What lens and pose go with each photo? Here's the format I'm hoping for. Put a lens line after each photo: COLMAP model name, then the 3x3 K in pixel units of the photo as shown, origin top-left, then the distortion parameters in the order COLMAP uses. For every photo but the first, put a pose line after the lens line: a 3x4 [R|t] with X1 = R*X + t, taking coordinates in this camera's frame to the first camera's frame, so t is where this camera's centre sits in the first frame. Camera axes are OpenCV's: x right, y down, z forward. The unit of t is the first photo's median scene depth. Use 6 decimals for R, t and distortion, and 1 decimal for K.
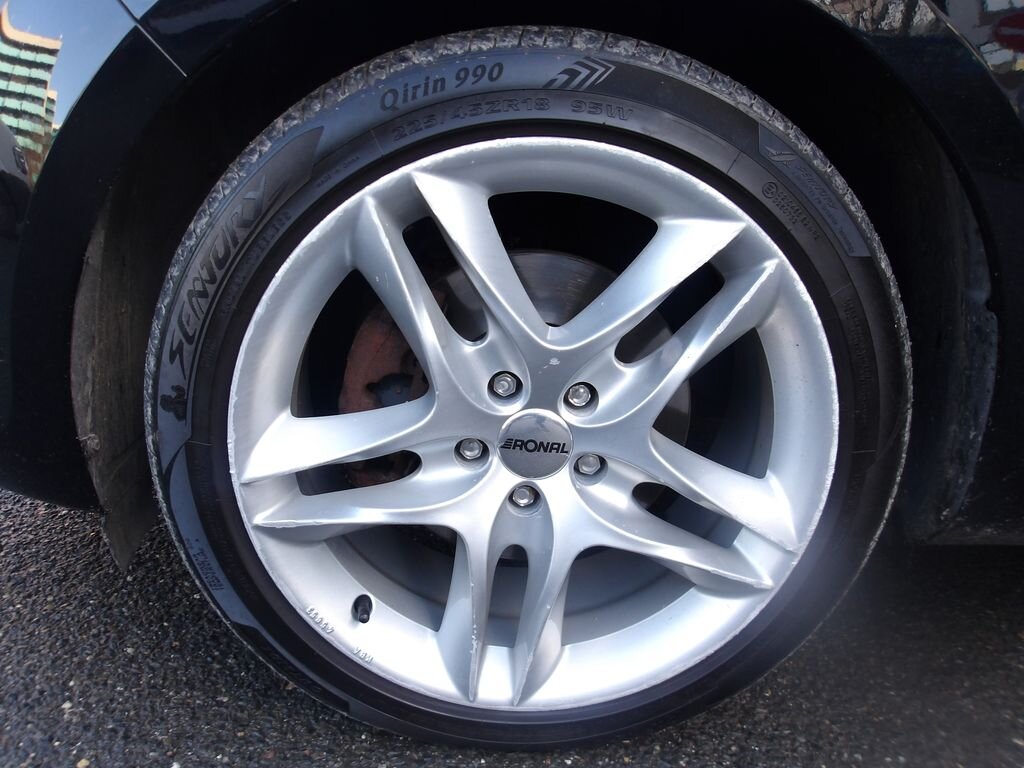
lens RADIAL K [[821.5, 0, 492.5], [0, 821.5, 384.3], [0, 0, 1]] dist [-0.060628, 0.122648]
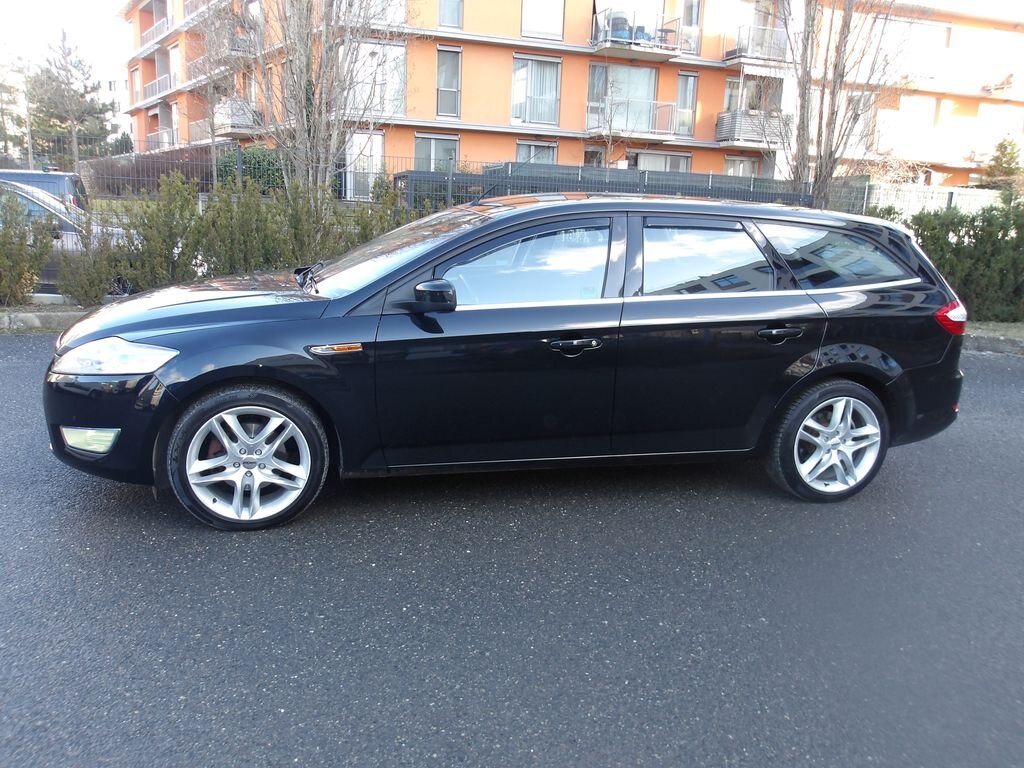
lens RADIAL K [[826.7, 0, 512.0], [0, 826.7, 382.3], [0, 0, 1]] dist [-0.001715, 0.016954]
pose [[0.966735, -0.058277, 0.249052, 0.369560], [0.076447, 0.995023, -0.063909, 0.031856], [-0.244088, 0.080822, 0.966379, -4.284082]]
